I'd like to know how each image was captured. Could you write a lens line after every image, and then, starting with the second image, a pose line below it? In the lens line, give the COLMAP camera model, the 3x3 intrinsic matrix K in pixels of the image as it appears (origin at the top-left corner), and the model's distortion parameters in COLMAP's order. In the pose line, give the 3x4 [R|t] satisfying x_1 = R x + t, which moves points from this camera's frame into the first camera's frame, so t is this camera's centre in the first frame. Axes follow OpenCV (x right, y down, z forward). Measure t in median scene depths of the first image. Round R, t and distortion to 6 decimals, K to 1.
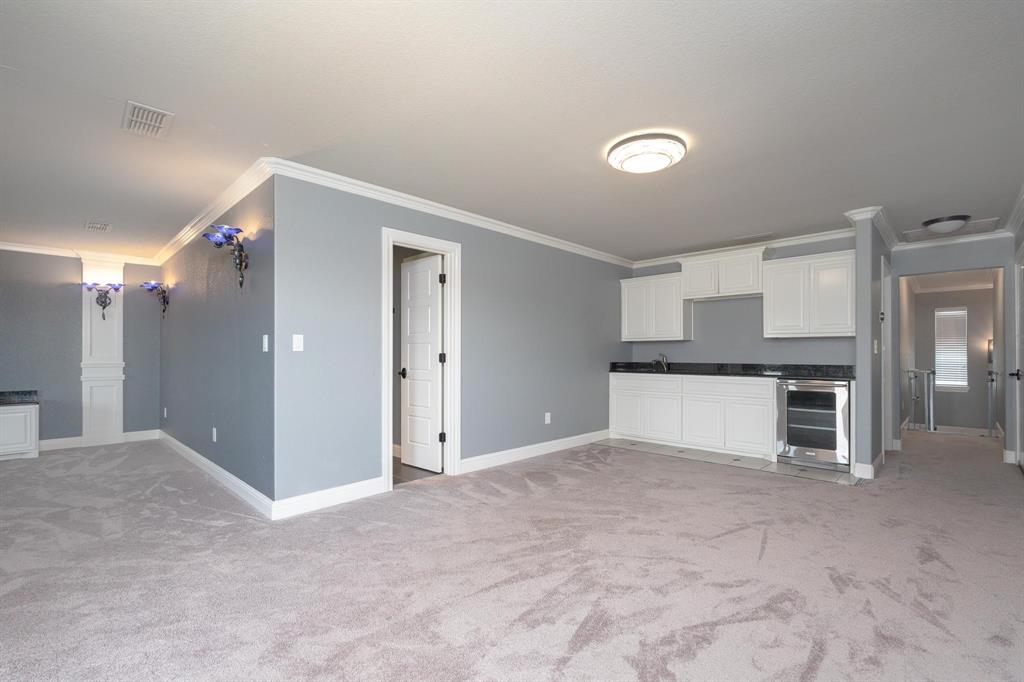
lens RADIAL K [[455.7, 0, 515.2], [0, 455.7, 346.5], [0, 0, 1]] dist [-0.006365, -0.000386]
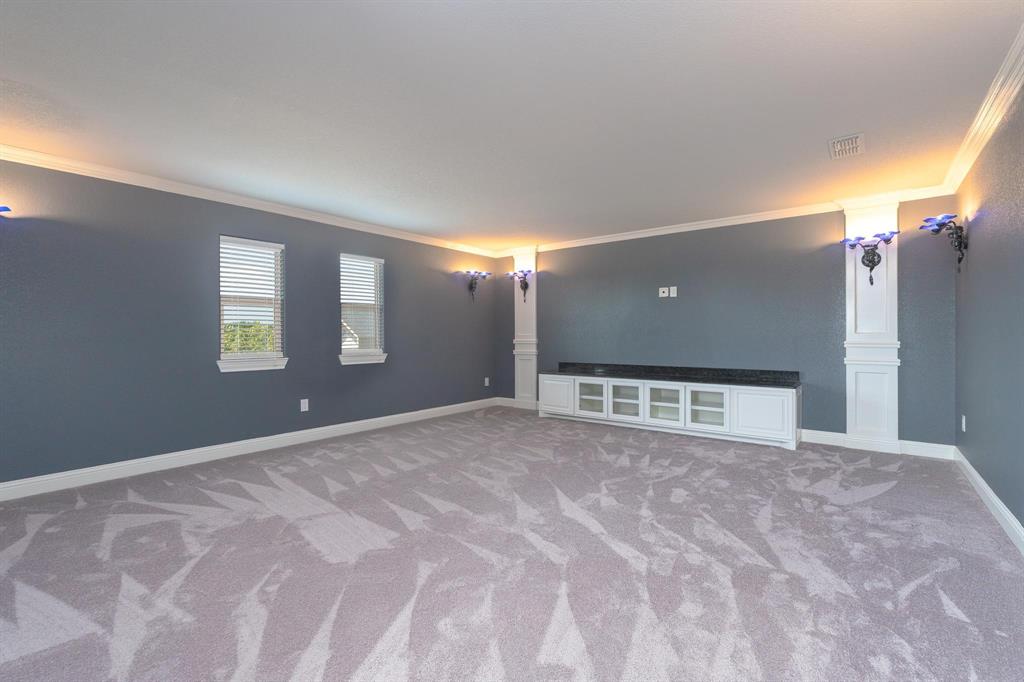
lens RADIAL K [[451.1, 0, 510.7], [0, 451.1, 338.2], [0, 0, 1]] dist [-0.002808, -0.000343]
pose [[0.100545, 0.009845, -0.994884, -0.231859], [0.018813, 0.999753, 0.011794, 0.010155], [0.994755, -0.019903, 0.100335, 0.338967]]
